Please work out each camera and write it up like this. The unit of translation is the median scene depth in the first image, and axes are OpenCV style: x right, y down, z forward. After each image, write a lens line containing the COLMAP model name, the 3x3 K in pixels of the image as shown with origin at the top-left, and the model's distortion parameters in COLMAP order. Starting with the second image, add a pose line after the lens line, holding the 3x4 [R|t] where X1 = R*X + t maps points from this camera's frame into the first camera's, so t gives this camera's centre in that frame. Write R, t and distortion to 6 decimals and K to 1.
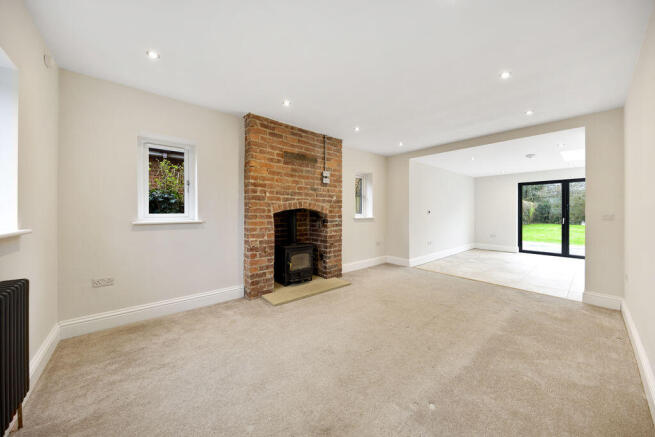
lens RADIAL K [[228.6, 0, 334.1], [0, 228.6, 213.8], [0, 0, 1]] dist [-0.001323, -0.000069]
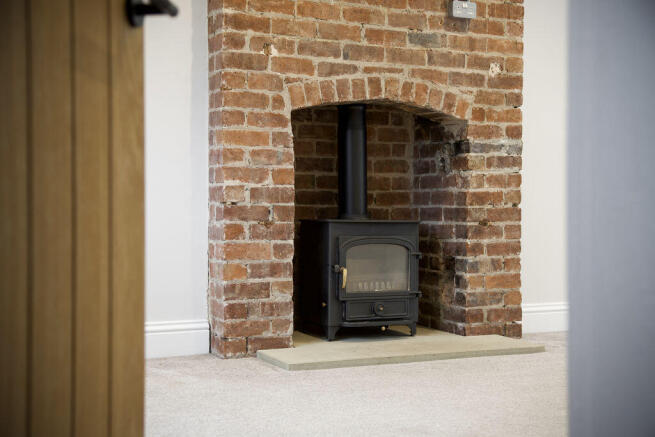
lens RADIAL K [[942.2, 0, 327.1], [0, 942.2, 219.0], [0, 0, 1]] dist [0.089993, 0.000000]
pose [[0.967320, 0.001817, -0.253554, 0.115485], [0.001661, 0.999907, 0.013504, 0.120659], [0.253555, -0.013484, 0.967227, -0.273252]]
